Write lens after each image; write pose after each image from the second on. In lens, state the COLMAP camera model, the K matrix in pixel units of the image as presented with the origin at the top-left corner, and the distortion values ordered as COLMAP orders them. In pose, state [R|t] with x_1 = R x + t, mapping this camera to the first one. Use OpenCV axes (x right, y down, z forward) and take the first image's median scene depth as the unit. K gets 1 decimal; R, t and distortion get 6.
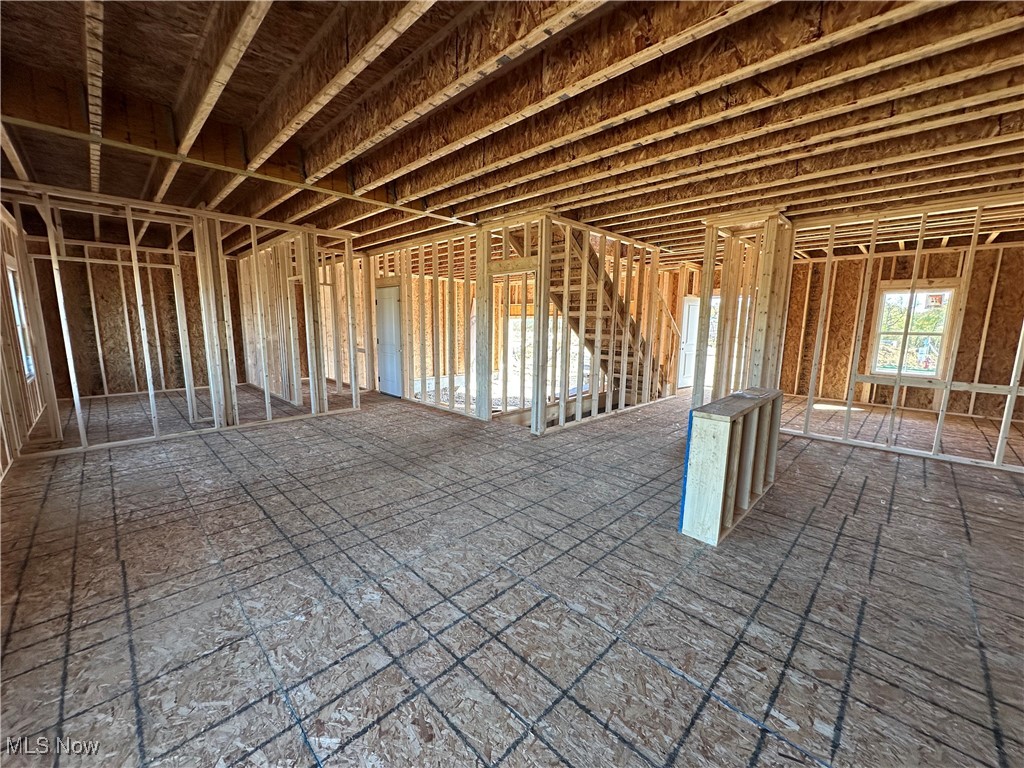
lens RADIAL K [[407.4, 0, 509.5], [0, 407.4, 386.5], [0, 0, 1]] dist [-0.000897, -0.000143]
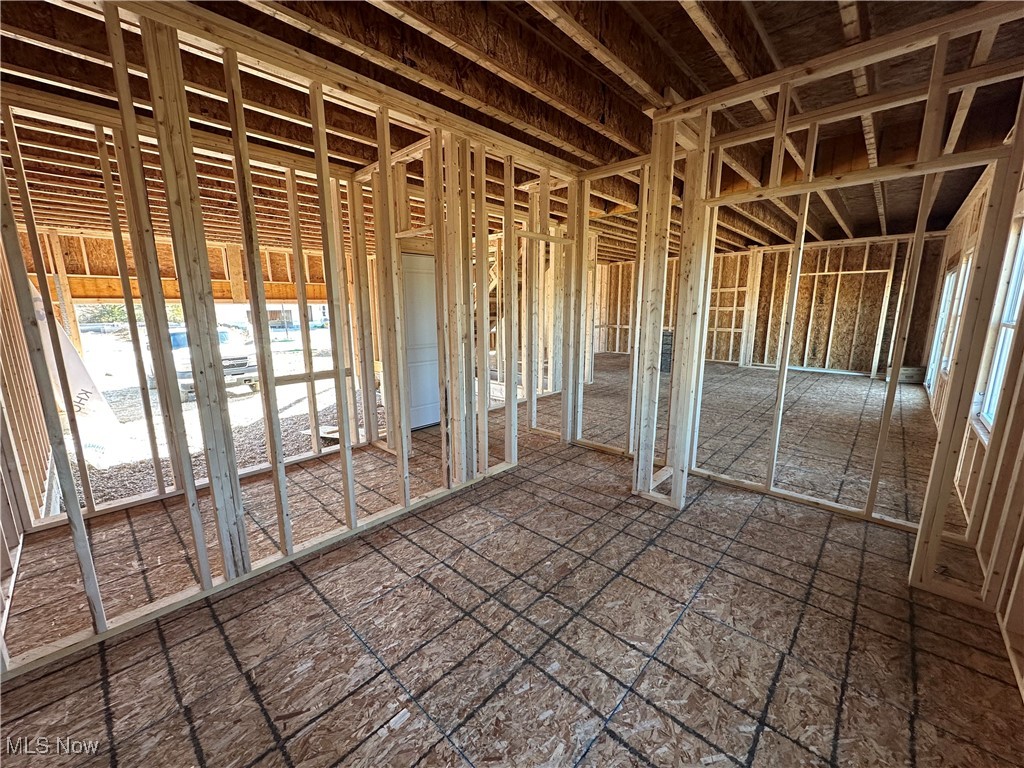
lens RADIAL K [[407.4, 0, 506.2], [0, 407.4, 381.7], [0, 0, 1]] dist [-0.000897, -0.000143]
pose [[-0.022719, -0.200315, 0.979468, -1.496184], [0.161713, 0.966083, 0.201329, -0.255719], [-0.986576, 0.162967, 0.010445, 1.405635]]
